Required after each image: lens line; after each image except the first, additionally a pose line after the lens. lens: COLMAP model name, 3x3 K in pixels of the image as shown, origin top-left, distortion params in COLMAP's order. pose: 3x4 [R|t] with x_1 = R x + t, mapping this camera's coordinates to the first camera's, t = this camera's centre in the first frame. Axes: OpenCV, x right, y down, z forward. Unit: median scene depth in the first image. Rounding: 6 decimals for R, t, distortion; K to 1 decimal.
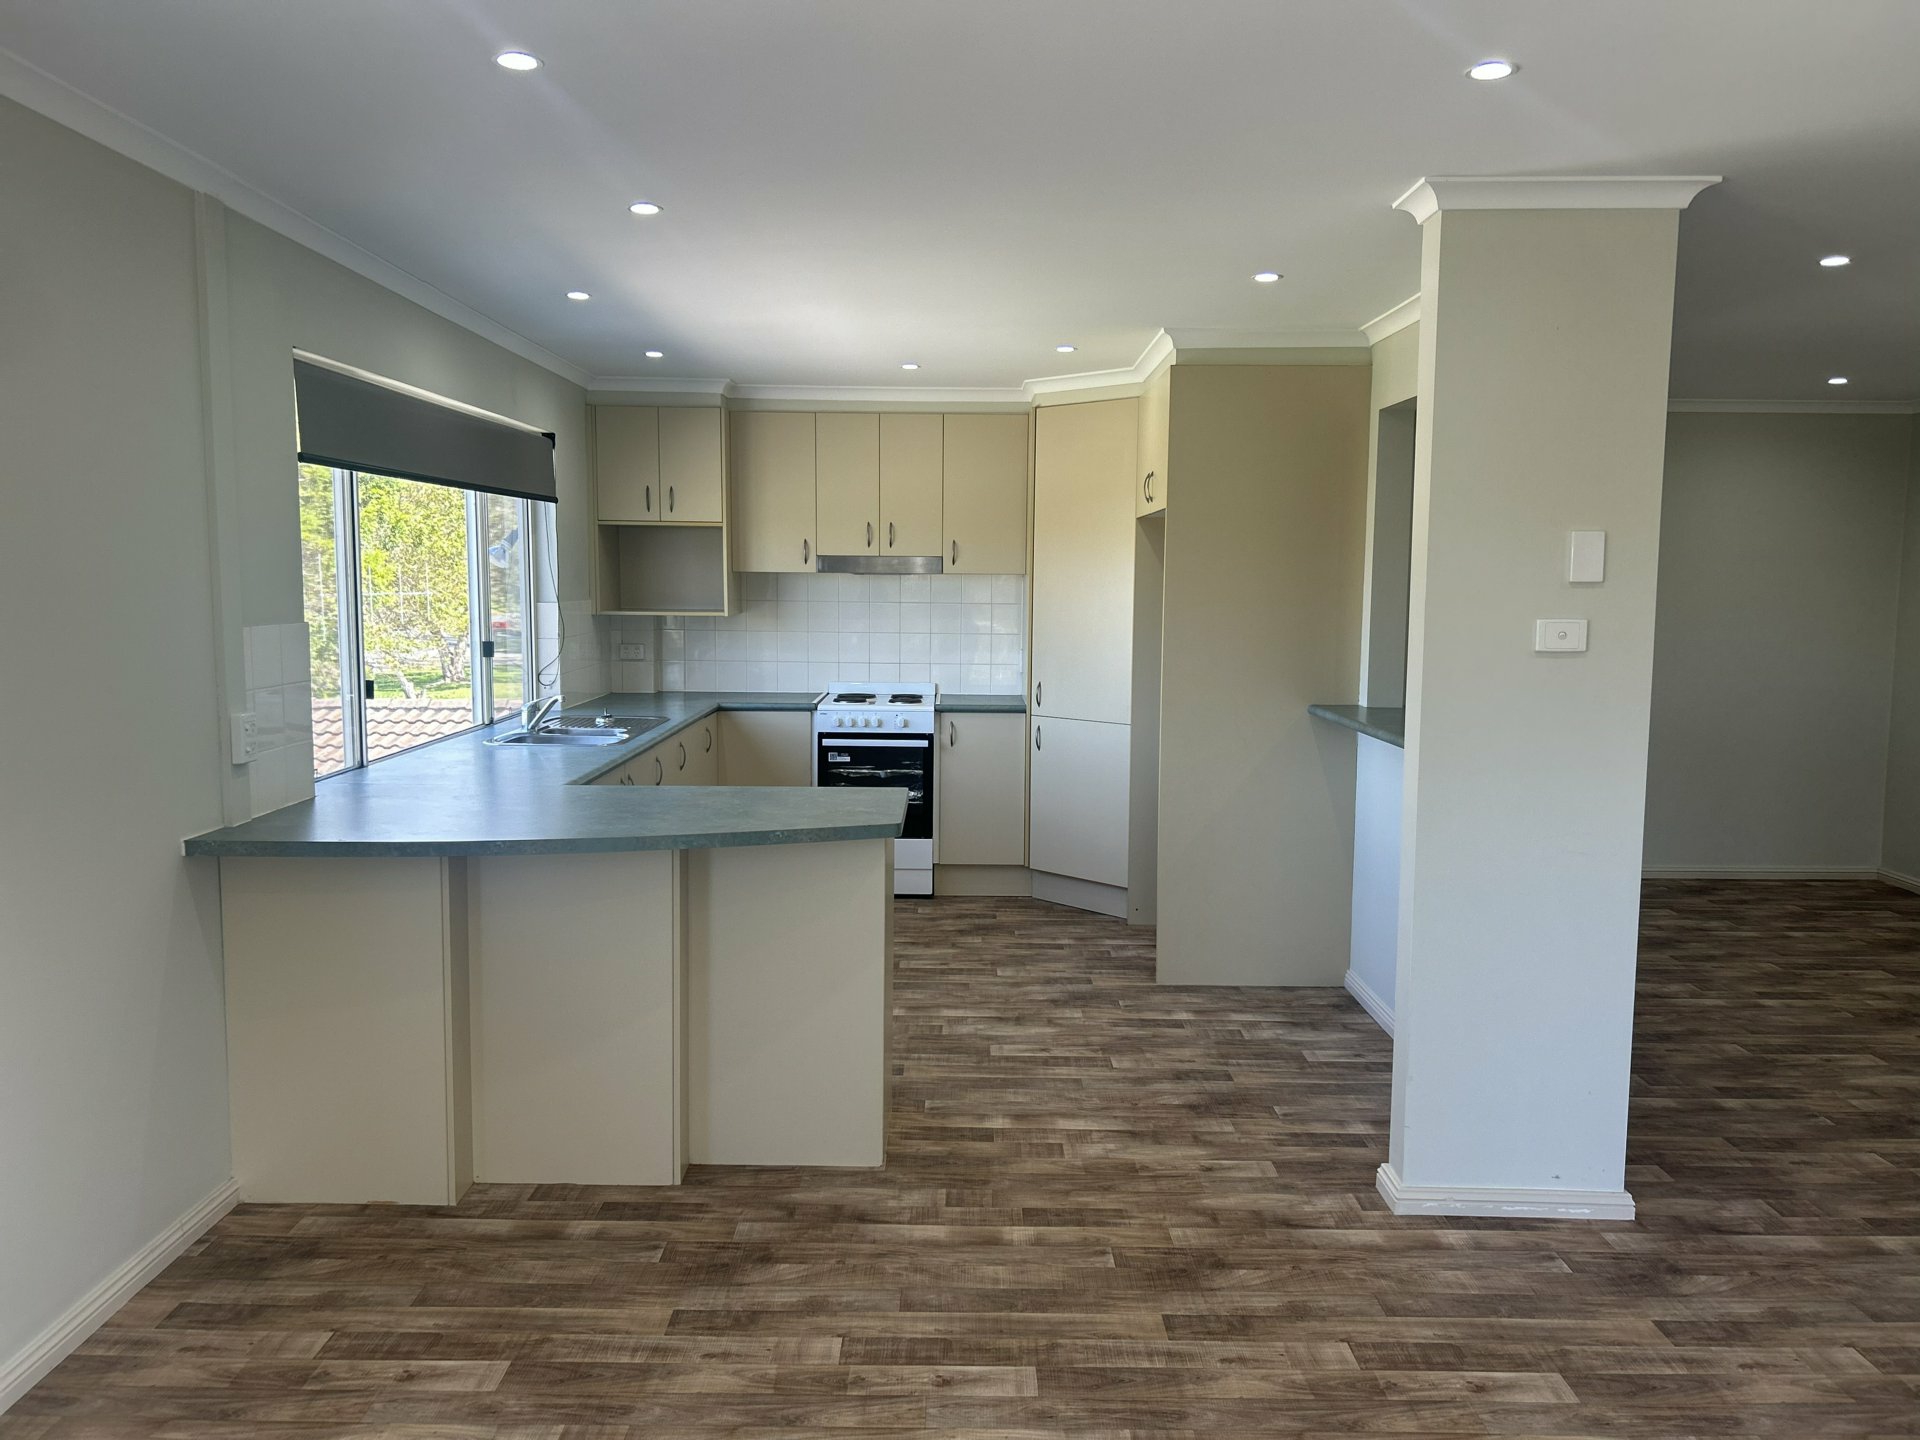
lens RADIAL K [[1429.2, 0, 972.2], [0, 1429.2, 722.0], [0, 0, 1]] dist [0.065364, -0.001614]
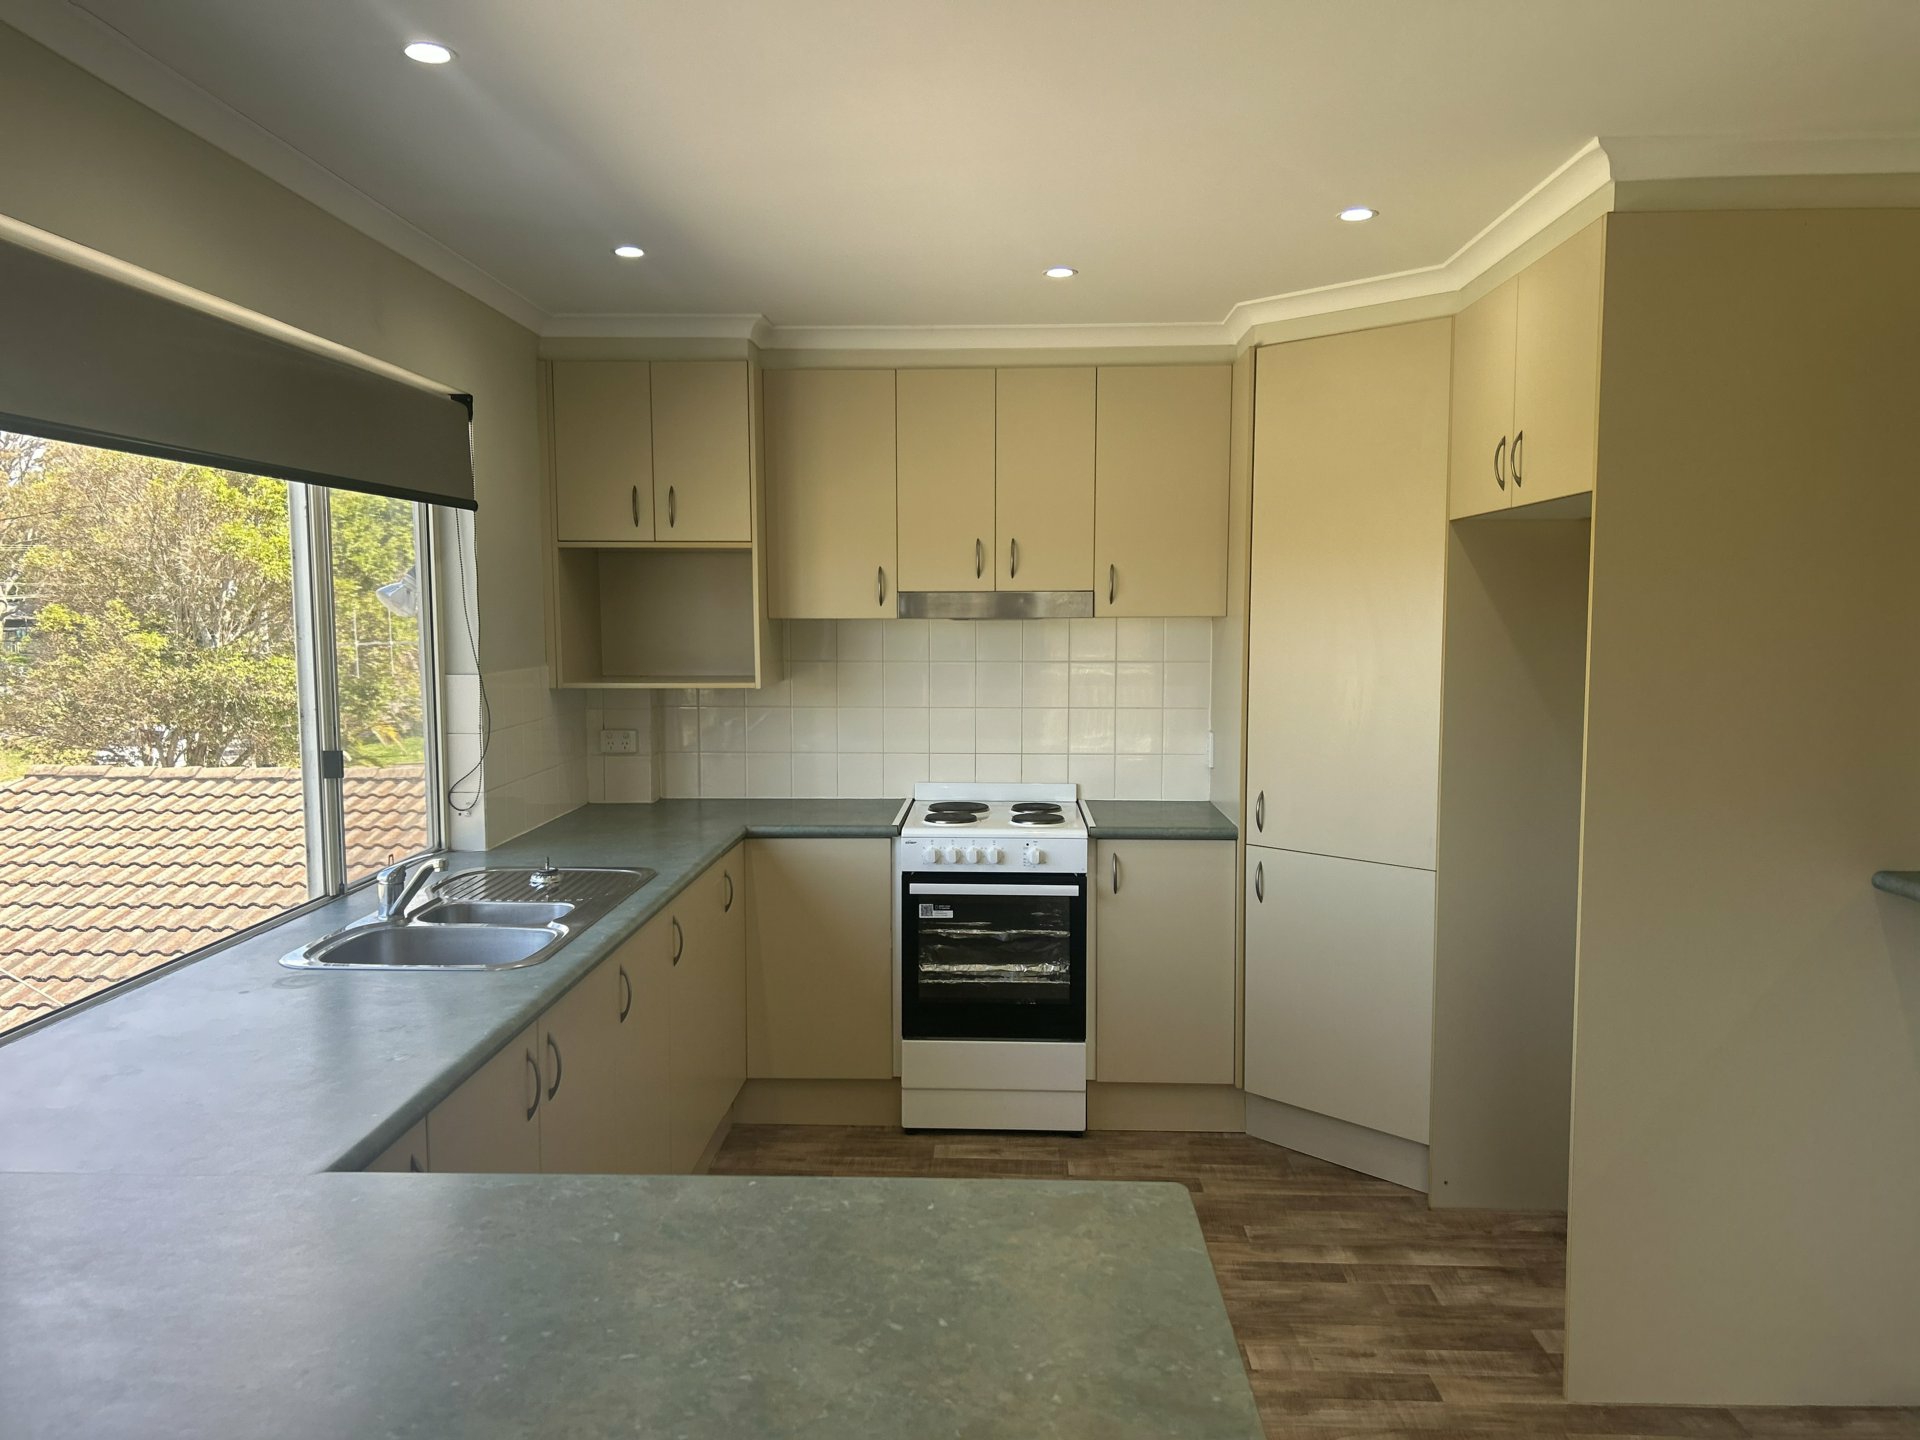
lens RADIAL K [[1432.4, 0, 950.1], [0, 1432.4, 732.3], [0, 0, 1]] dist [0.082204, -0.091817]
pose [[0.998692, -0.006738, -0.050689, -0.054454], [0.005851, 0.999827, -0.017635, -0.042919], [0.050799, 0.017315, 0.998559, 0.369764]]
